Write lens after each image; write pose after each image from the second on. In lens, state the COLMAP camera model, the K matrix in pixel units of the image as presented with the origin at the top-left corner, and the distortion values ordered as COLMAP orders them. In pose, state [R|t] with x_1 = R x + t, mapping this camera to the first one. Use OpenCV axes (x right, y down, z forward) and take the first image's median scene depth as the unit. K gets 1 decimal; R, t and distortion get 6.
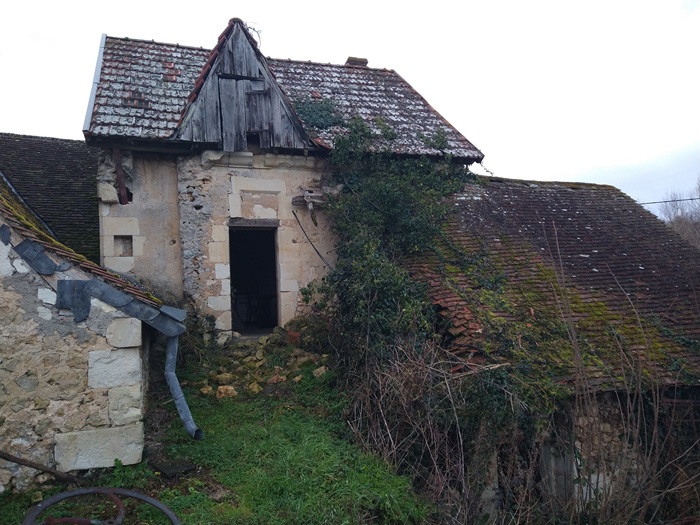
lens RADIAL K [[496.1, 0, 350.0], [0, 496.1, 262.5], [0, 0, 1]] dist [0.067704, -0.000543]
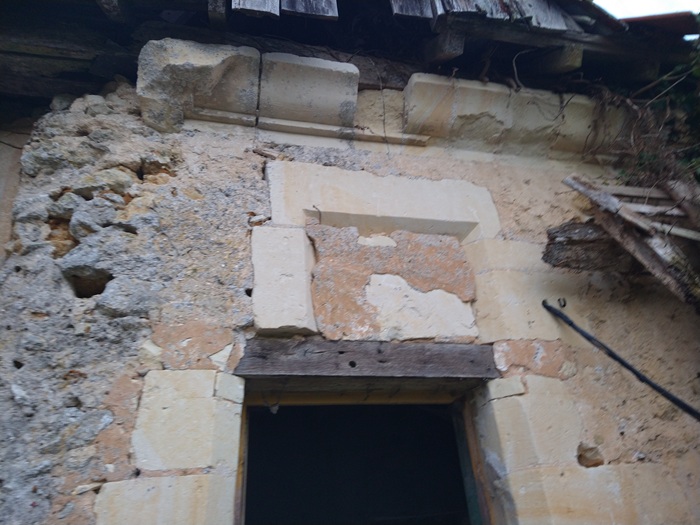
lens RADIAL K [[496.1, 0, 350.0], [0, 496.1, 262.5], [0, 0, 1]] dist [0.067704, -0.000543]
pose [[0.991175, -0.088765, -0.098449, -0.182255], [0.038110, 0.902154, -0.429728, -0.030600], [0.126961, 0.422184, 0.897576, 0.818445]]
